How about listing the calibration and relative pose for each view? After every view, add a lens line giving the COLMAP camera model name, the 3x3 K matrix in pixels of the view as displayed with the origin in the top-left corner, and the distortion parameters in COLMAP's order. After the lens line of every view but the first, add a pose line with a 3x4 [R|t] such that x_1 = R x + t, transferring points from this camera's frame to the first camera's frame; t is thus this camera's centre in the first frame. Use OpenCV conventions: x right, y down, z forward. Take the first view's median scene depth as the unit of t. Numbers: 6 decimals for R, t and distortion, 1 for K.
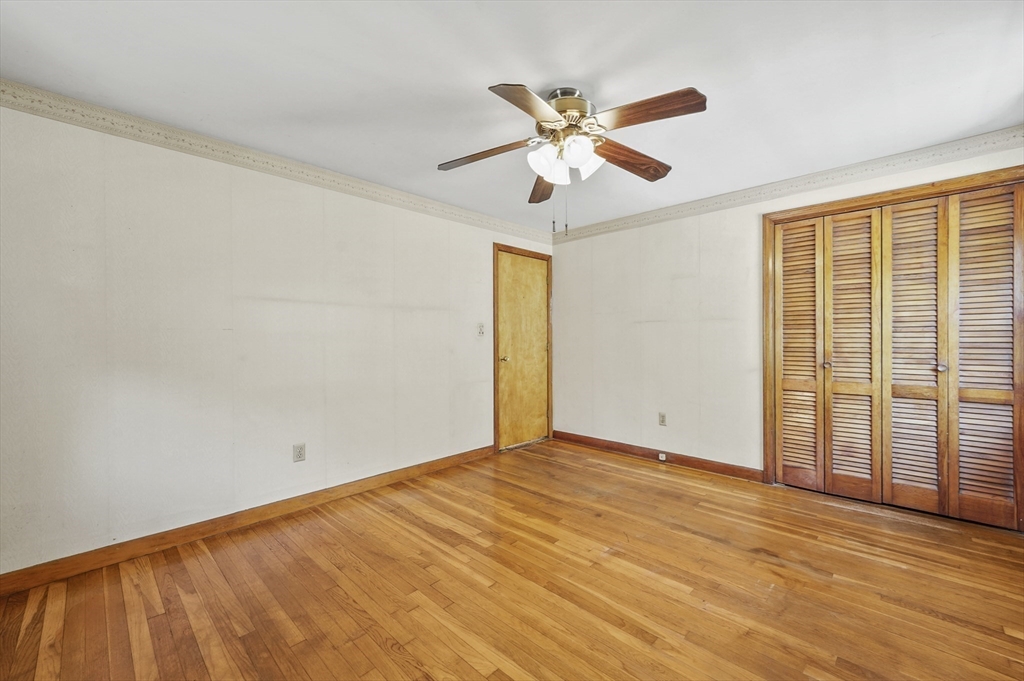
lens RADIAL K [[415.2, 0, 510.3], [0, 415.2, 341.7], [0, 0, 1]] dist [0.012371, -0.000445]
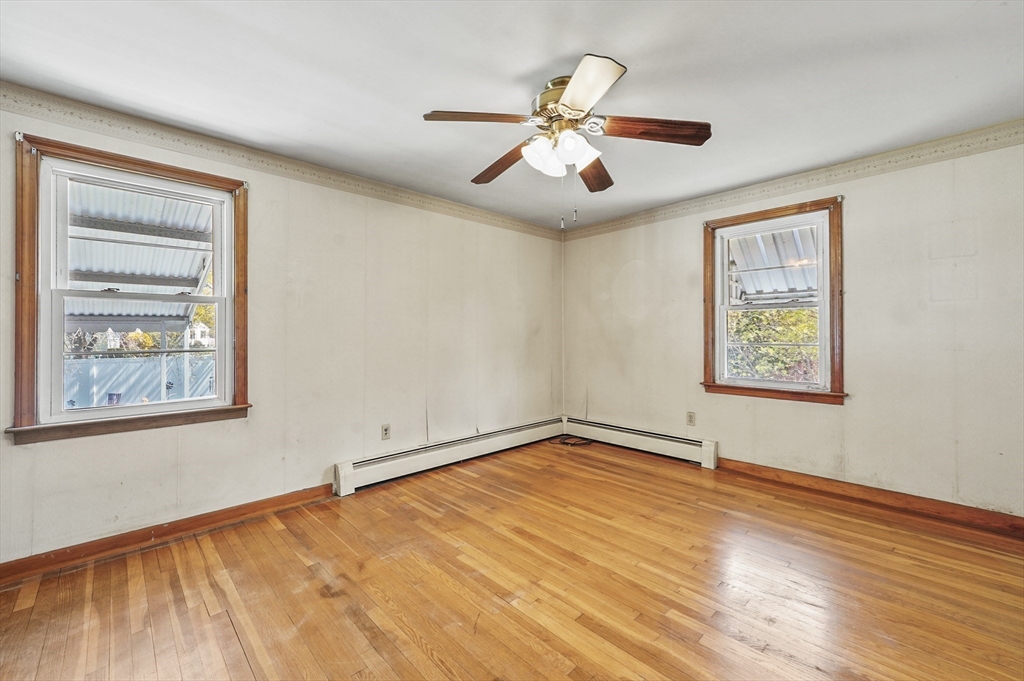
lens RADIAL K [[415.2, 0, 518.2], [0, 415.2, 337.4], [0, 0, 1]] dist [0.012371, -0.000445]
pose [[-0.999759, 0.011975, 0.018411, 0.219910], [0.012091, 0.999908, 0.006209, -0.007583], [-0.018335, 0.006430, -0.999811, 1.926831]]
